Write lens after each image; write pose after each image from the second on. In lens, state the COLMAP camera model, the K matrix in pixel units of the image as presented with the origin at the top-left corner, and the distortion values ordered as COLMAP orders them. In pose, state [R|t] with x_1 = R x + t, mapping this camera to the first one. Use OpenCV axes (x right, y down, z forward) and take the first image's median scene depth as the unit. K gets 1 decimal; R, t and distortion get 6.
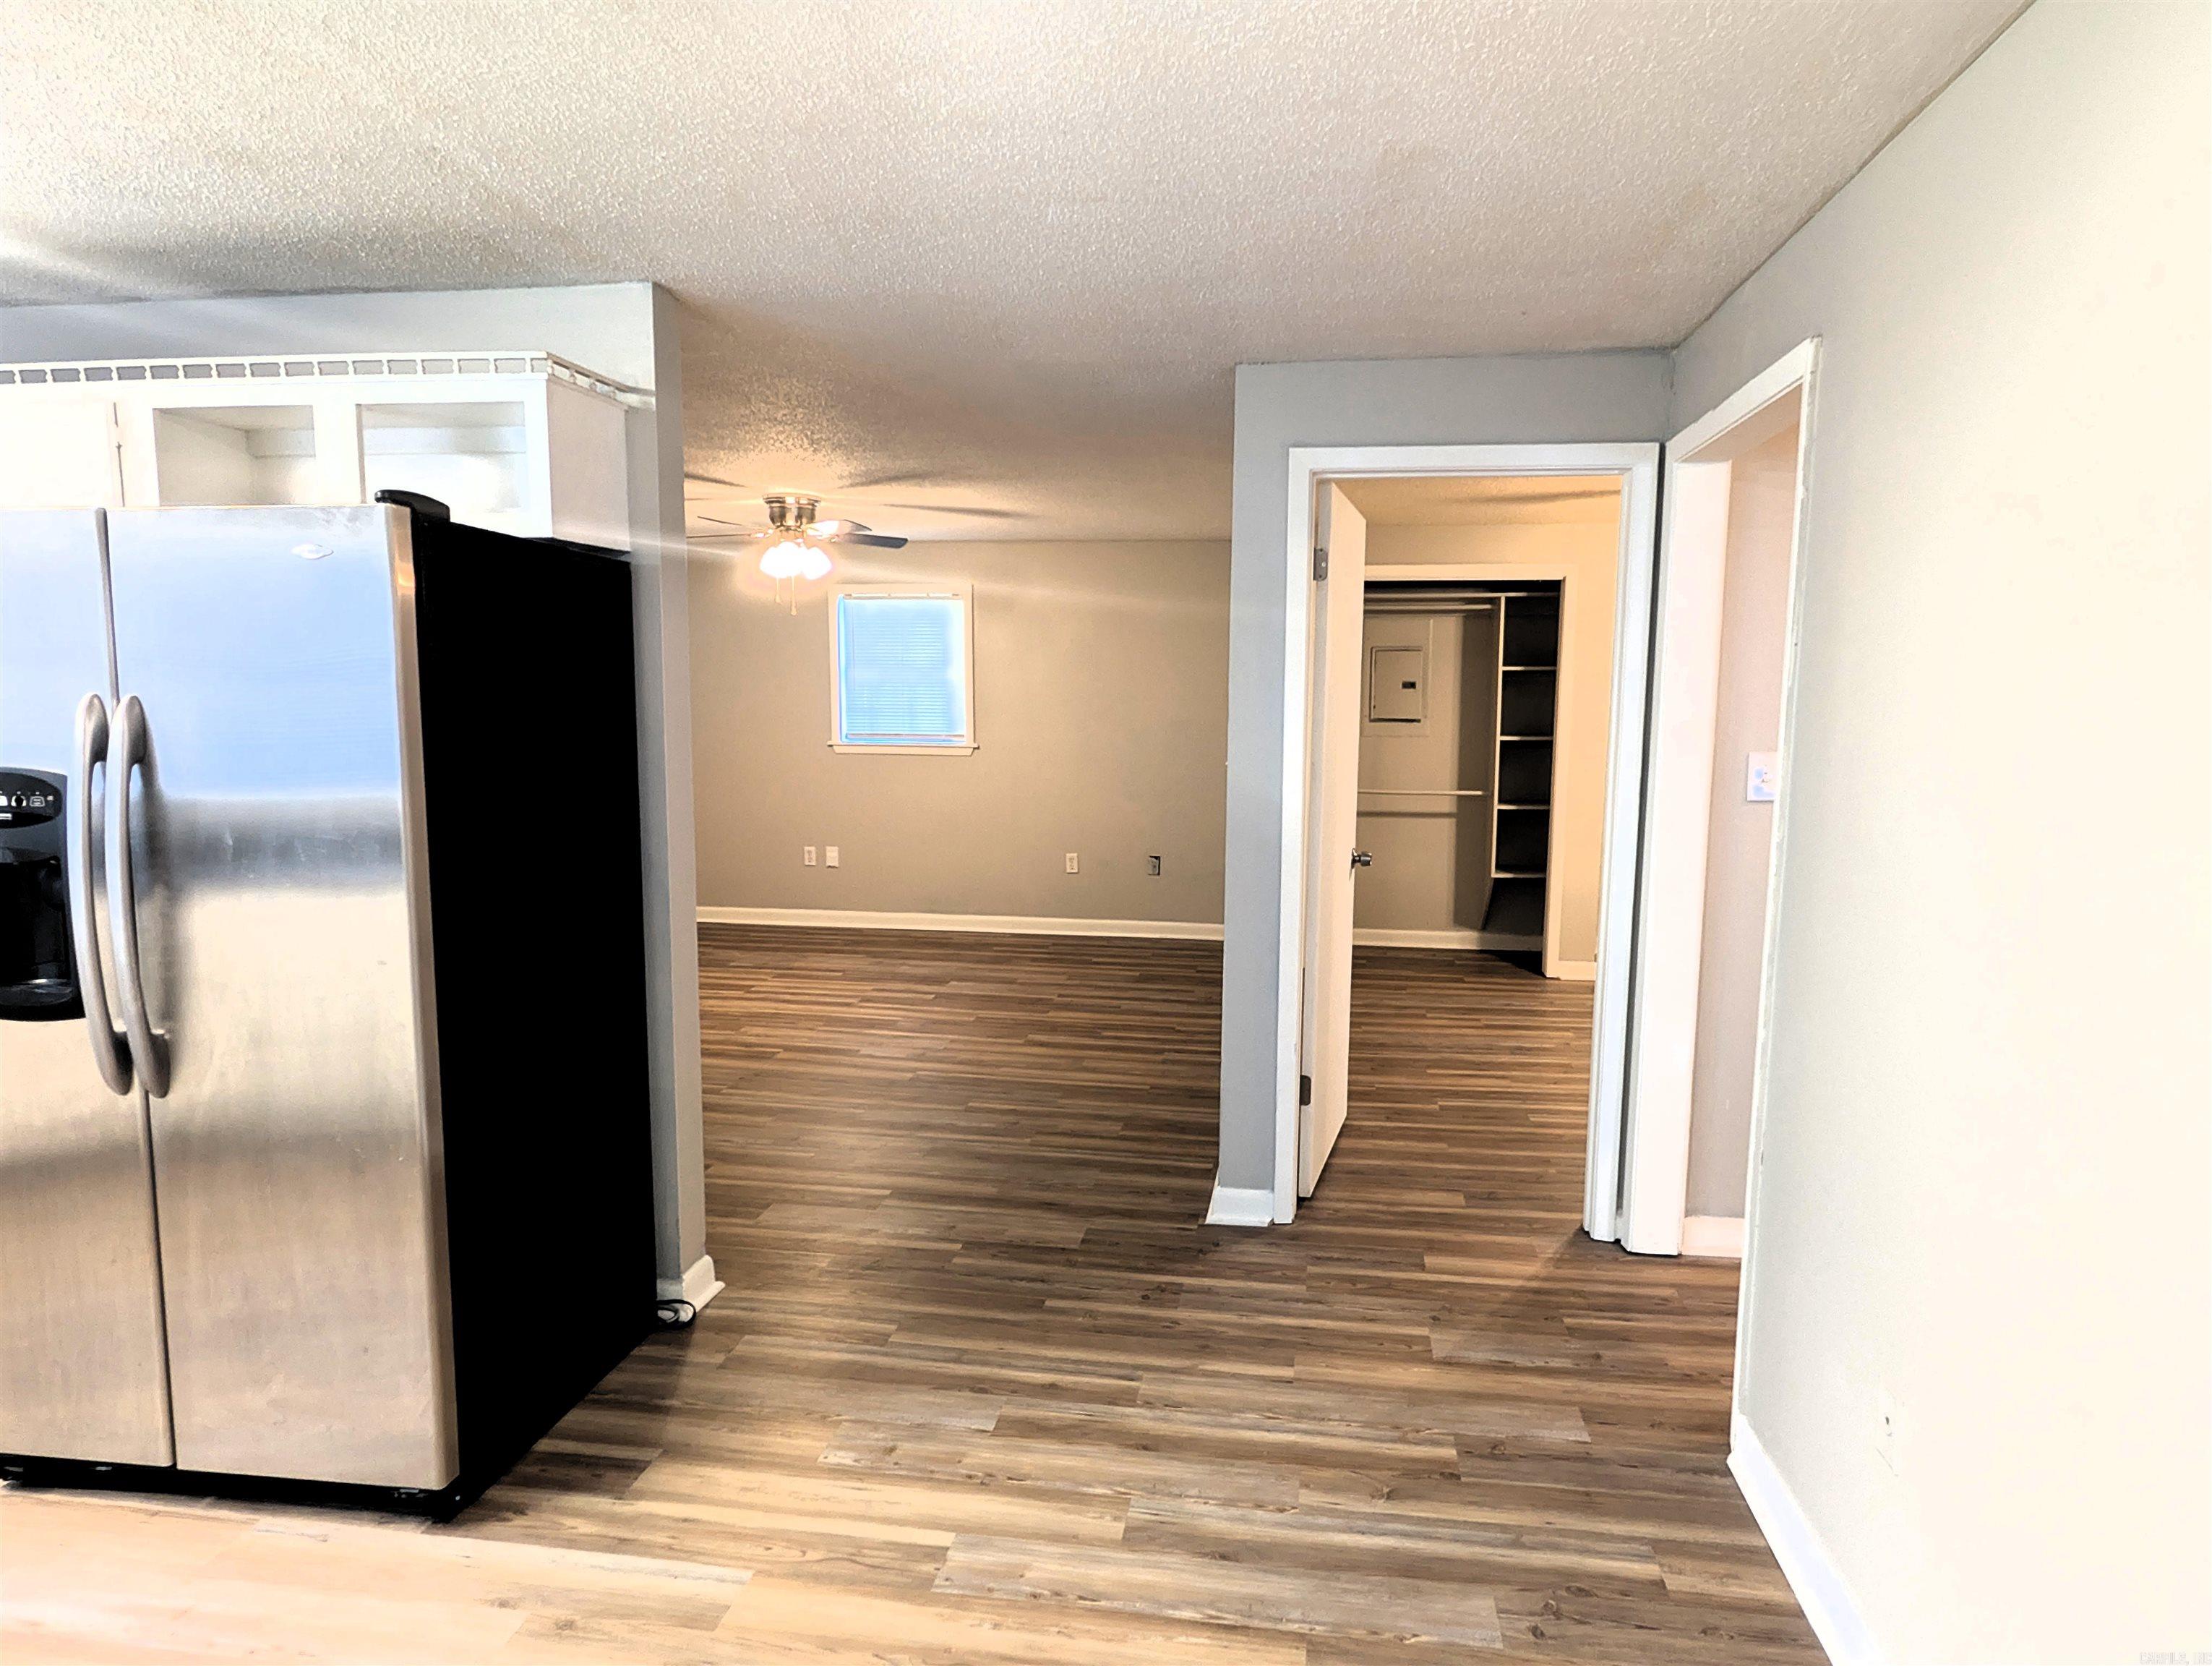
lens RADIAL K [[1301.9, 0, 1103.9], [0, 1301.9, 854.6], [0, 0, 1]] dist [-0.002416, -0.001926]
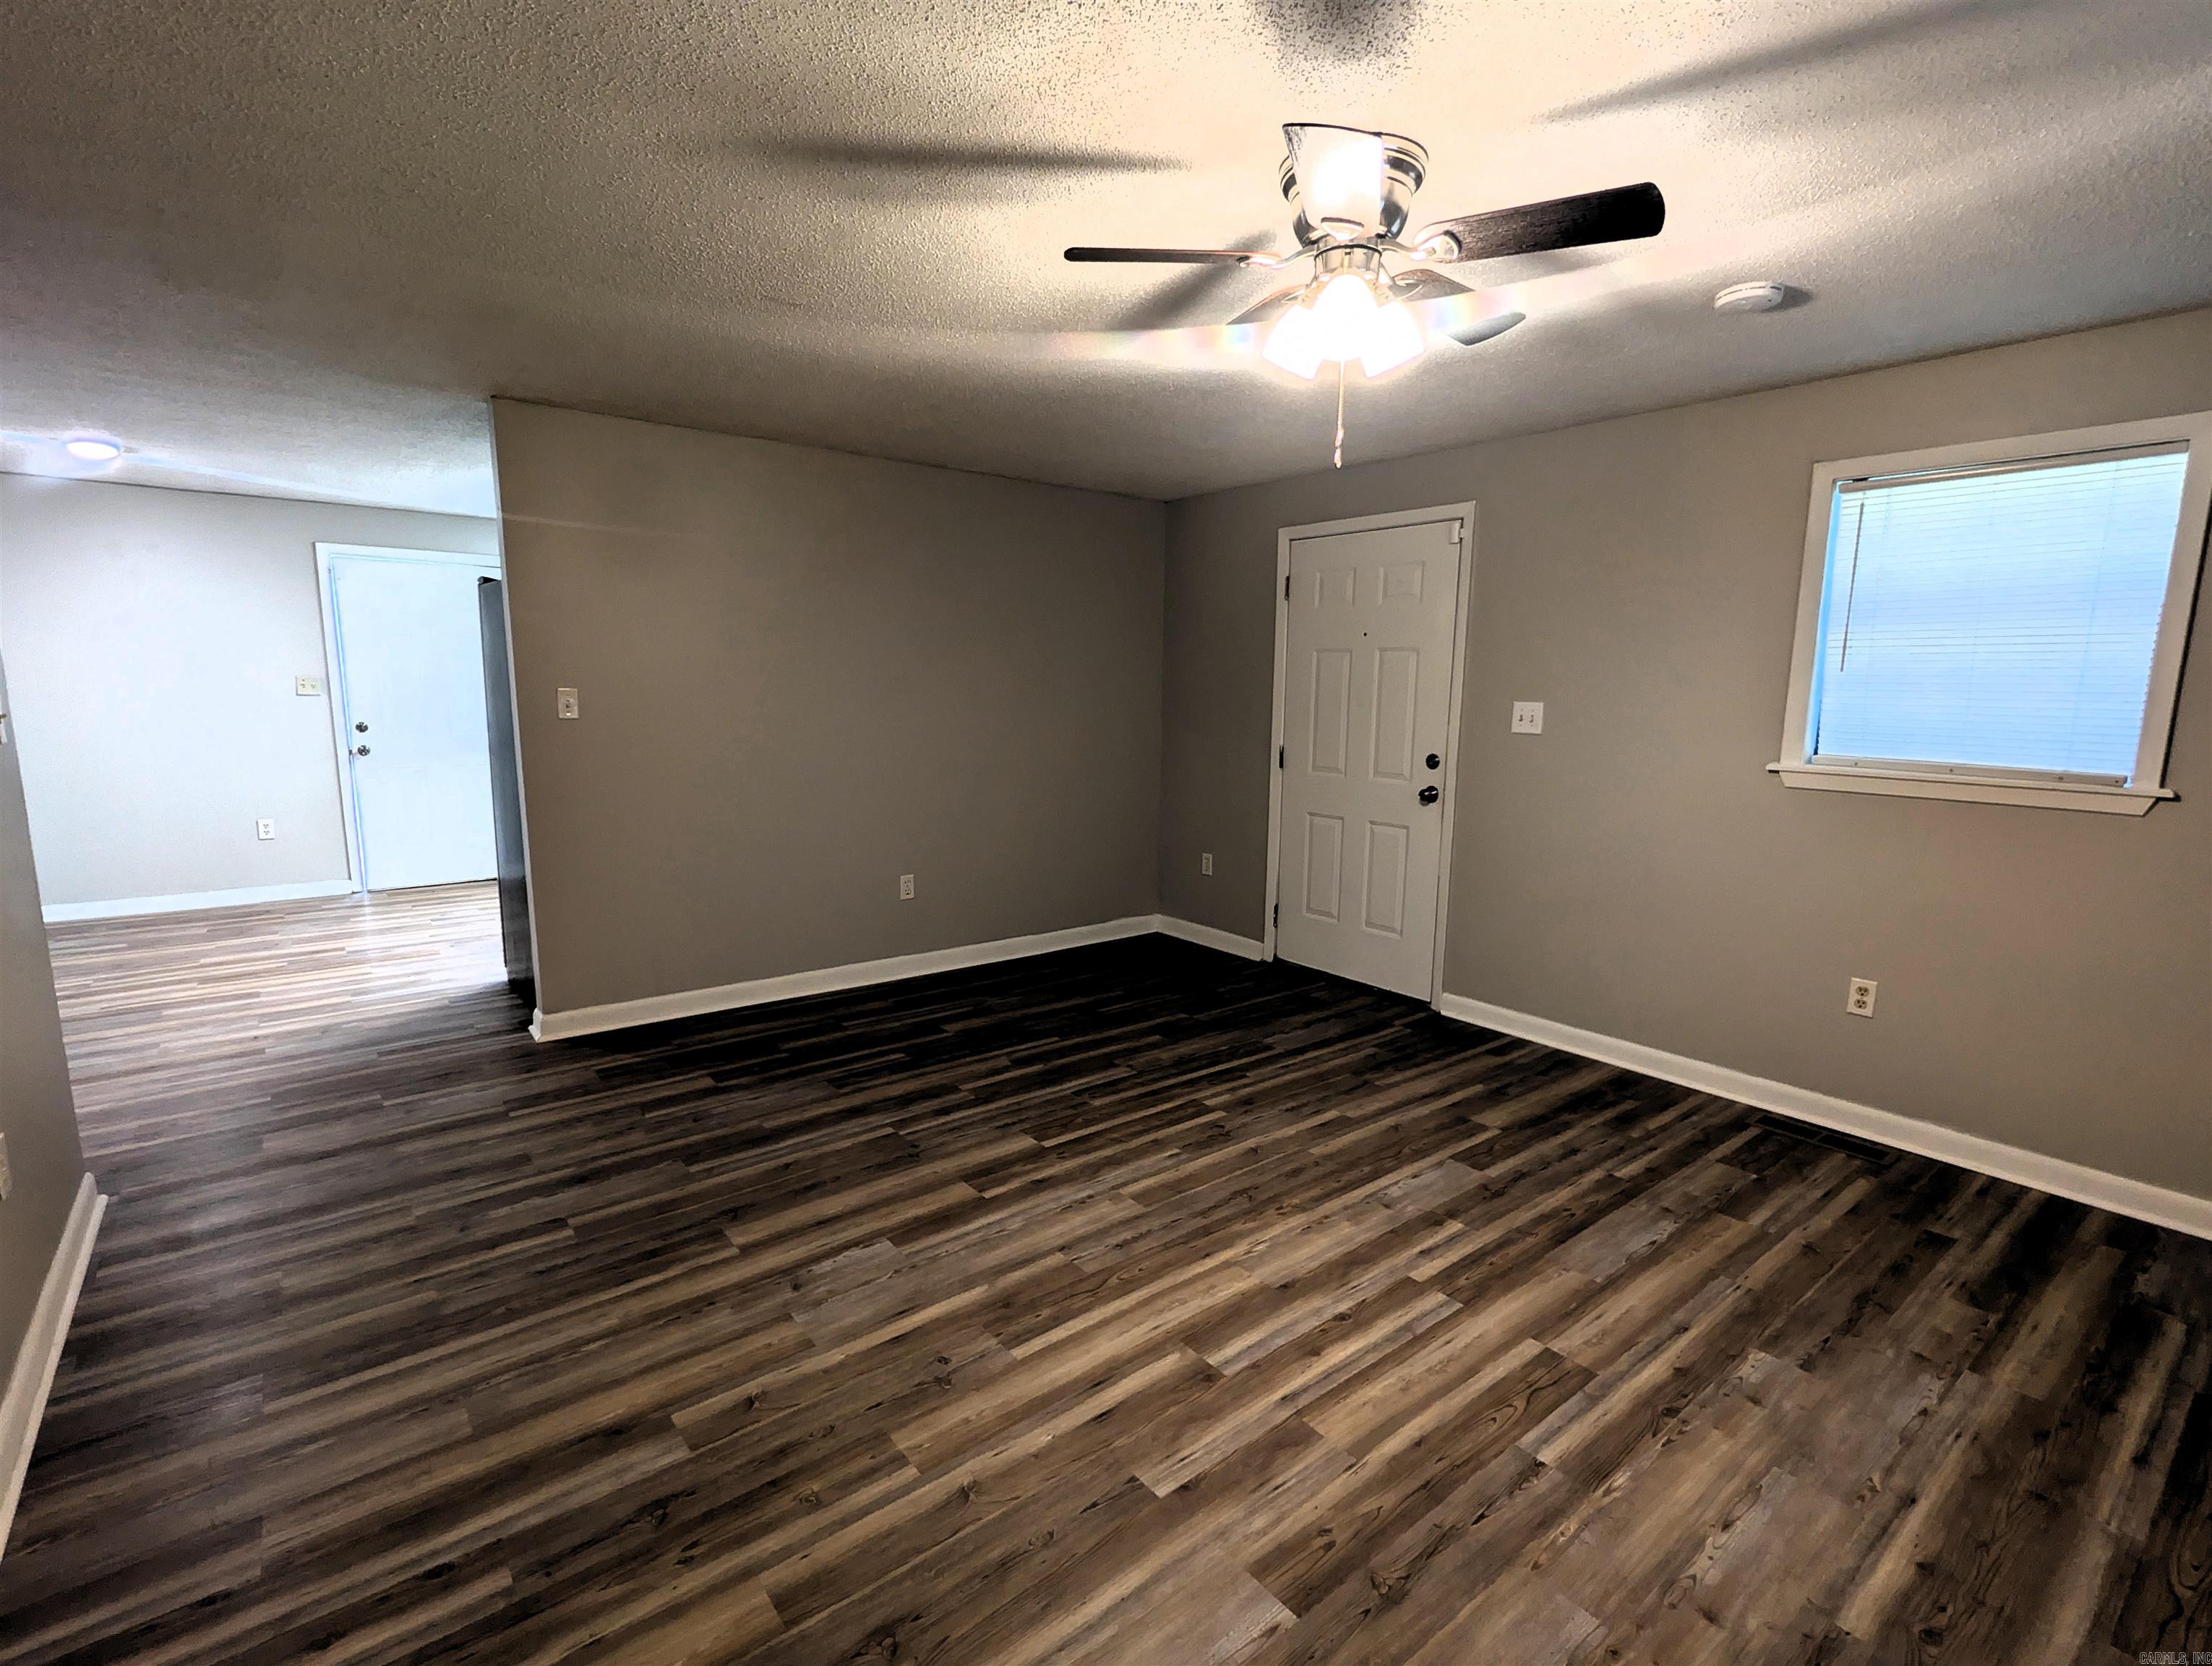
lens RADIAL K [[1024.7, 0, 1067.9], [0, 1024.7, 836.7], [0, 0, 1]] dist [-0.001267, -0.000416]
pose [[-0.676442, 0.092845, -0.730620, 0.078443], [-0.111564, 0.967657, 0.226259, -0.134762], [0.727997, 0.234561, -0.644206, 1.209661]]
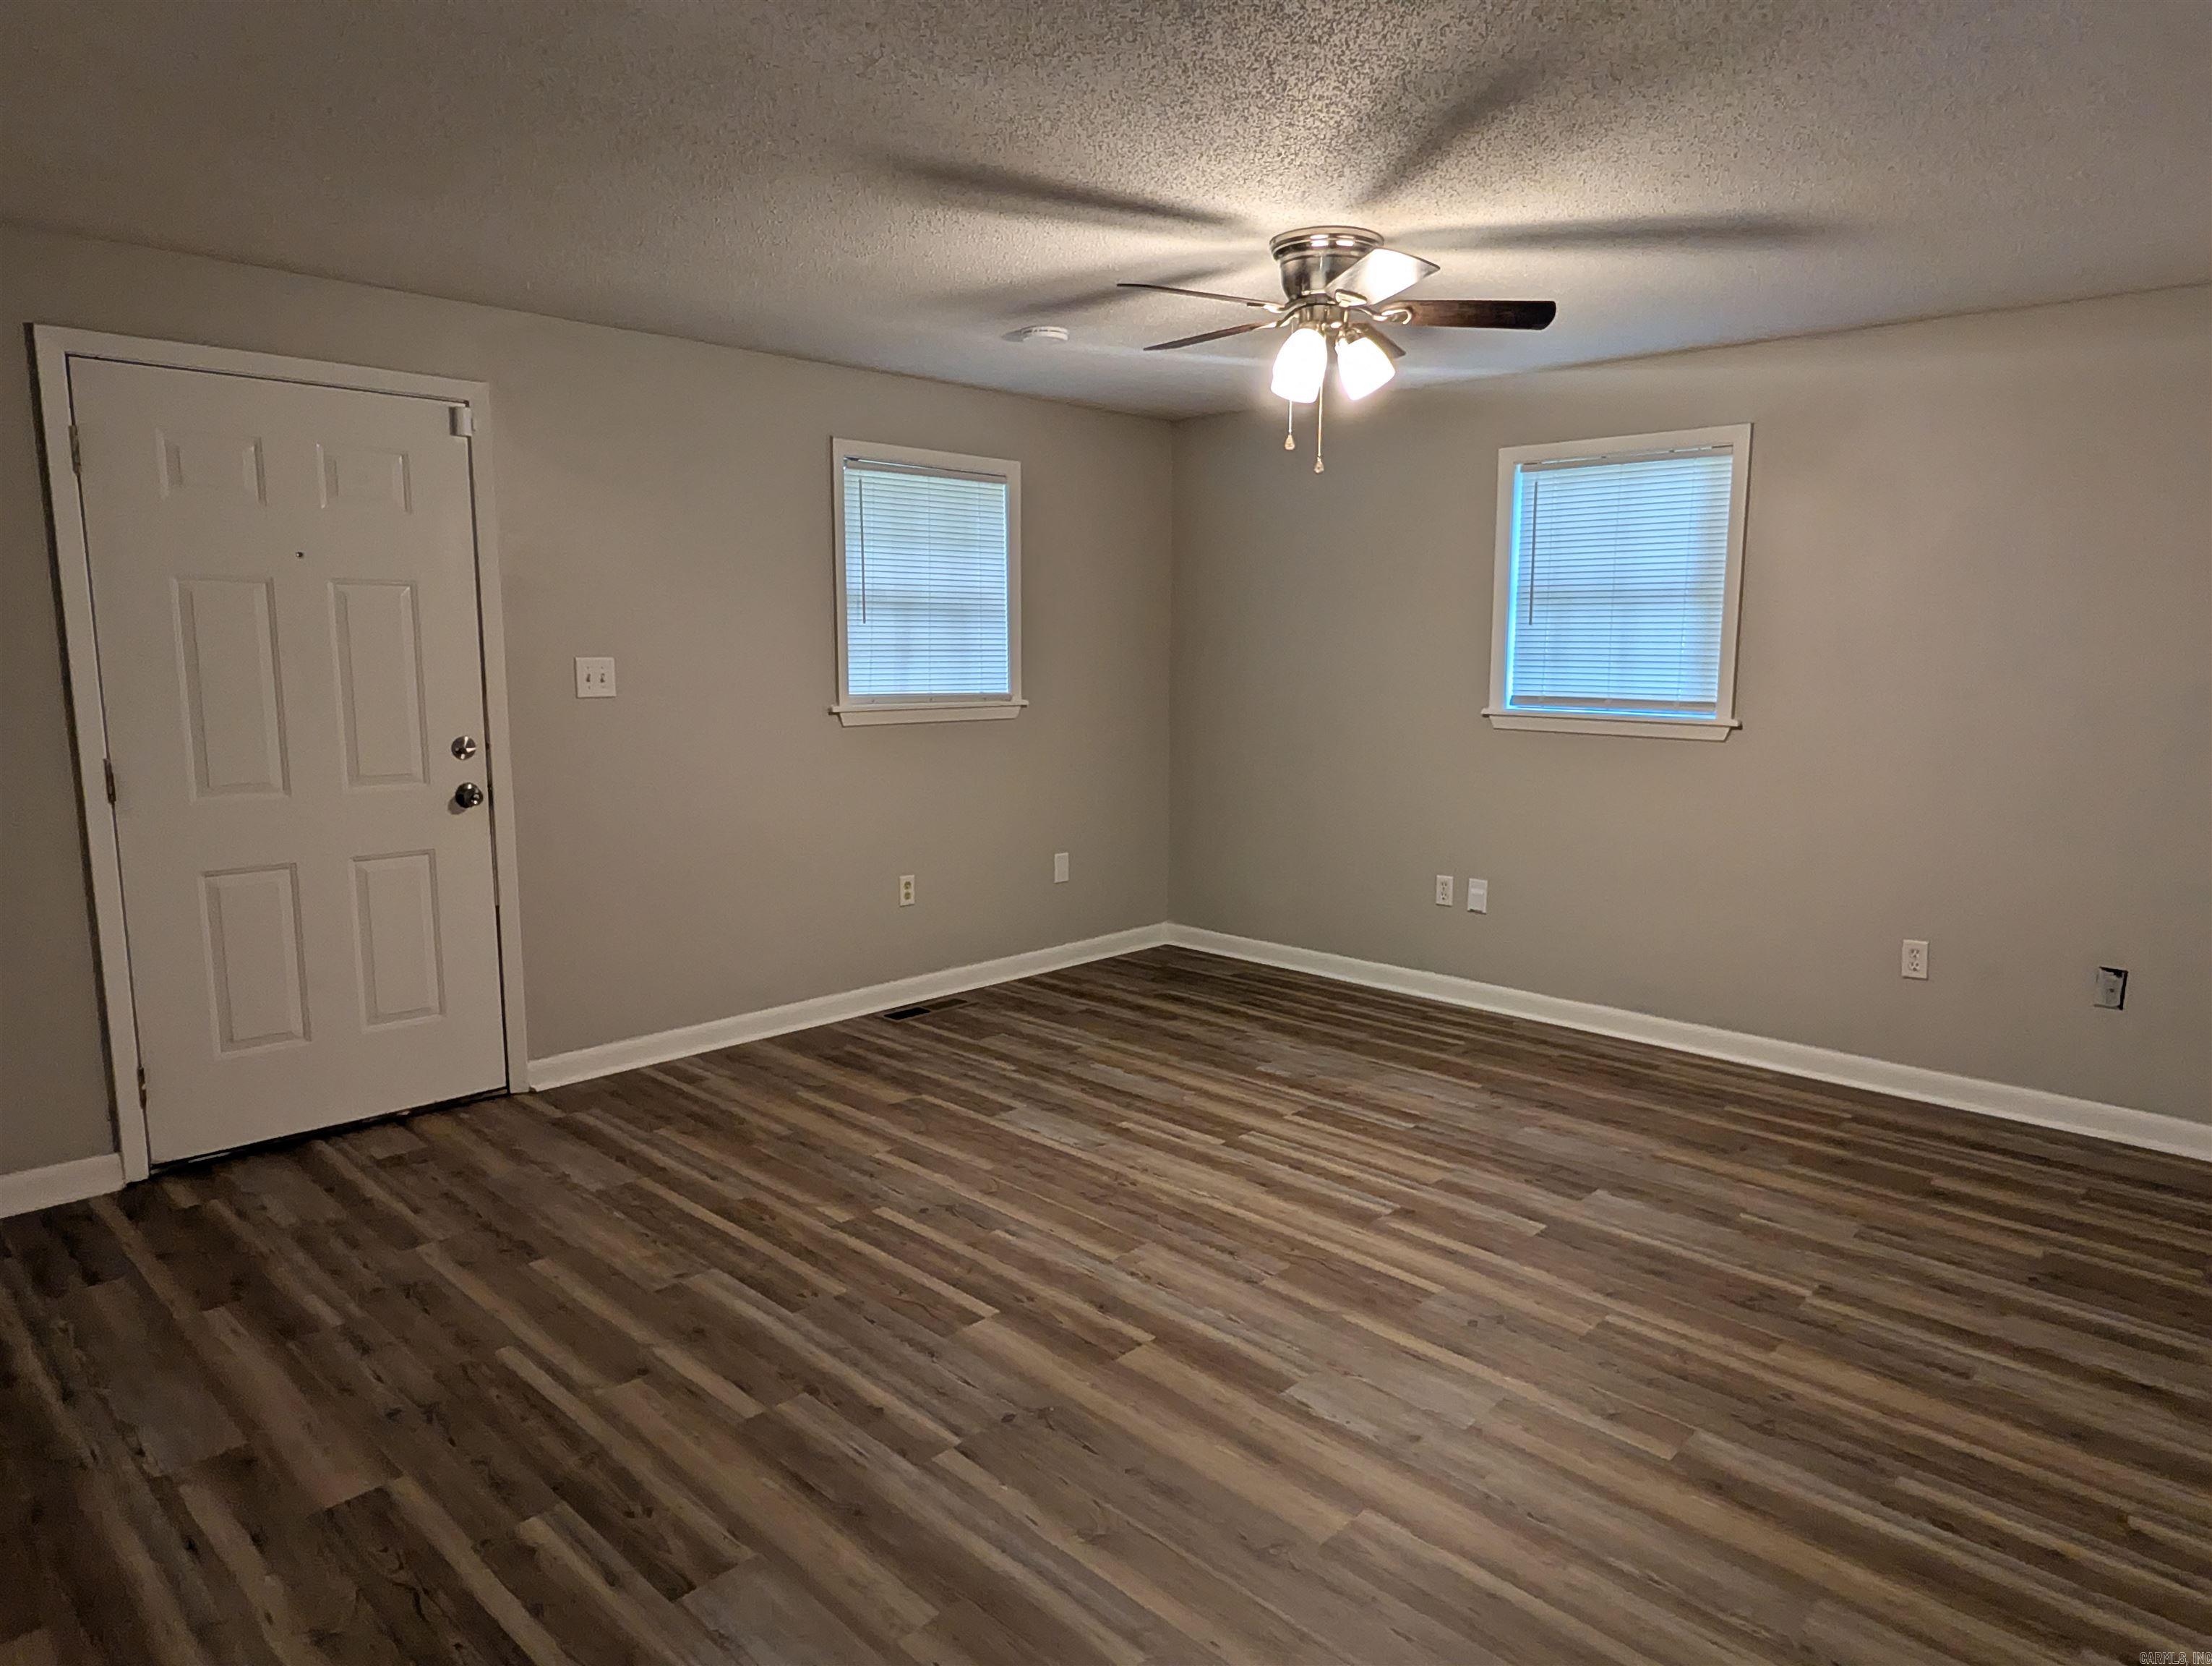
lens RADIAL K [[1378.8, 0, 1170.5], [0, 1378.8, 835.3], [0, 0, 1]] dist [0.019130, 0.001821]
pose [[0.840464, 0.078450, -0.536159, 0.022976], [-0.070193, 0.996890, 0.035831, -0.054558], [0.537302, 0.007521, 0.843356, 0.512637]]
